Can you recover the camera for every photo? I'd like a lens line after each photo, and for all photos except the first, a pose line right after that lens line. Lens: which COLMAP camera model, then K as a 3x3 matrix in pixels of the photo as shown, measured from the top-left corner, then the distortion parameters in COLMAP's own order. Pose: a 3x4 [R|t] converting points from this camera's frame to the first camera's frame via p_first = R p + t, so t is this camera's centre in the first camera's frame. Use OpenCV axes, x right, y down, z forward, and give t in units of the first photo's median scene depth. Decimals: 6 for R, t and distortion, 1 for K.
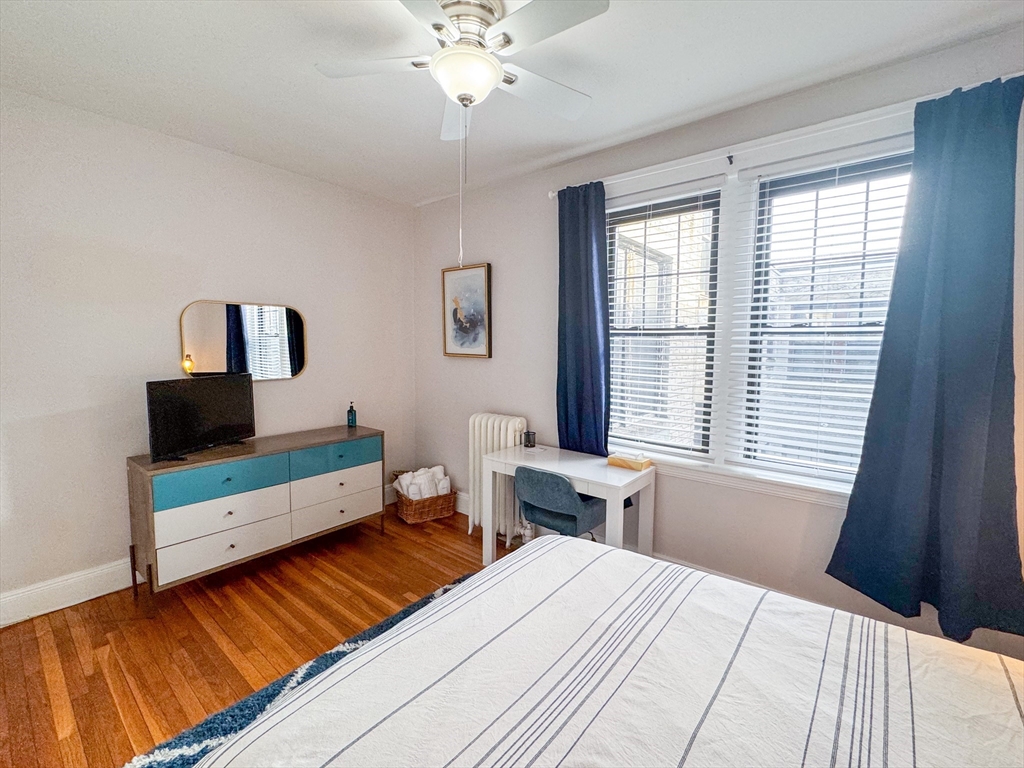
lens RADIAL K [[445.6, 0, 512.0], [0, 445.6, 384.0], [0, 0, 1]] dist [0.001152, -0.000198]
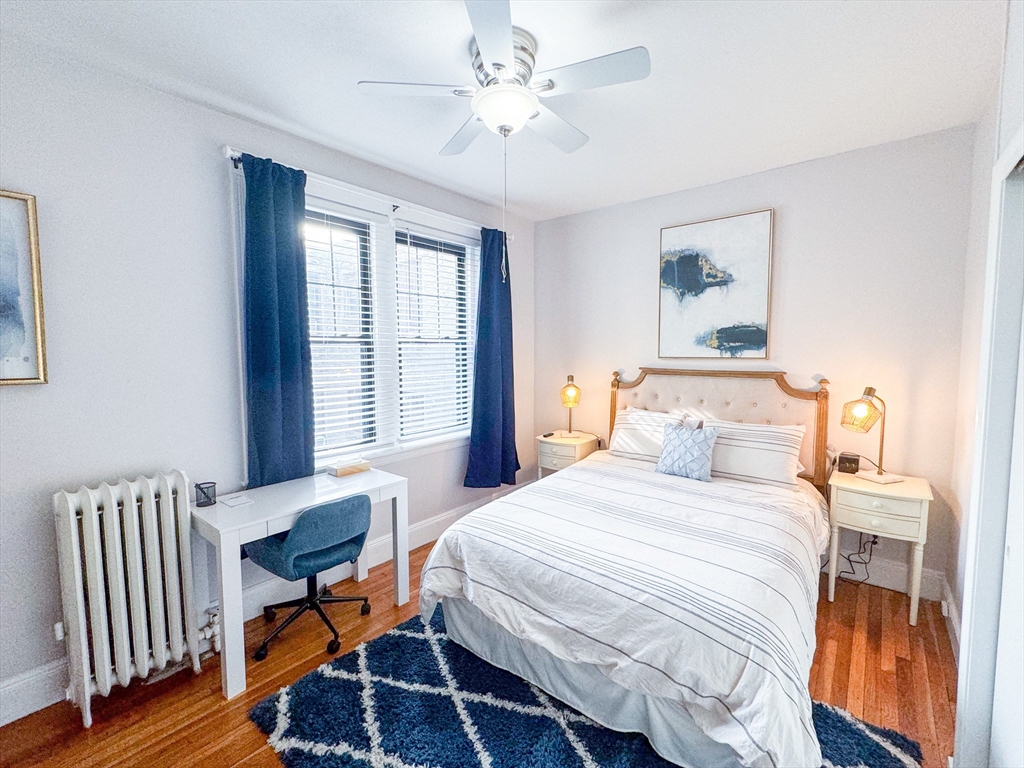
lens RADIAL K [[445.6, 0, 512.0], [0, 445.6, 384.0], [0, 0, 1]] dist [0.001152, -0.000198]
pose [[0.011393, -0.085763, 0.996250, -0.857218], [0.102514, 0.991166, 0.084153, -0.072837], [-0.994666, 0.101171, 0.020085, 0.702445]]
